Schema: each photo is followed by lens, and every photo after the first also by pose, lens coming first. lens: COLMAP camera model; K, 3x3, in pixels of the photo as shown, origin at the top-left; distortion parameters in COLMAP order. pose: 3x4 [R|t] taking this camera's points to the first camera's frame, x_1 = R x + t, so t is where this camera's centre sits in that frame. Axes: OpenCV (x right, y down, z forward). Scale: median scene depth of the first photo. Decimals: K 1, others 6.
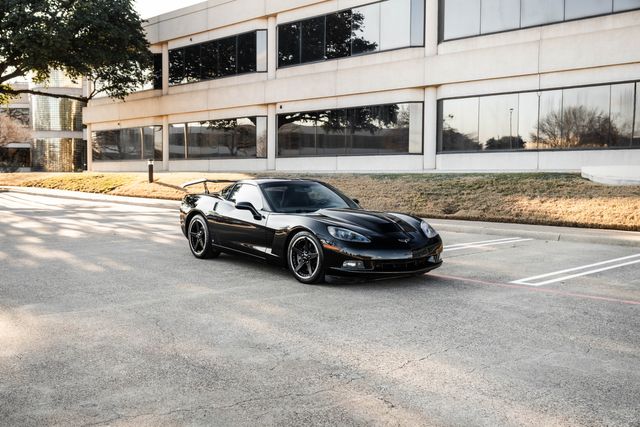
lens RADIAL K [[670.2, 0, 320.0], [0, 670.2, 213.5], [0, 0, 1]] dist [0.003305, 0.006941]
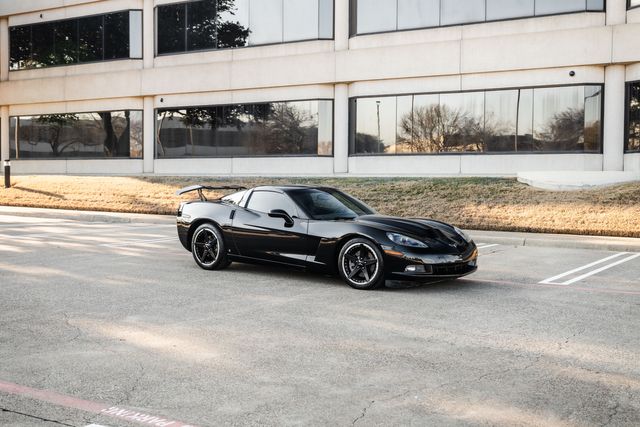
lens RADIAL K [[787.2, 0, 320.0], [0, 787.2, 213.5], [0, 0, 1]] dist [0.007634, 0.018070]
pose [[0.974026, -0.008249, 0.226286, -0.096608], [0.010823, 0.999890, -0.010134, 0.000364], [-0.226177, 0.012320, 0.974008, -0.040162]]
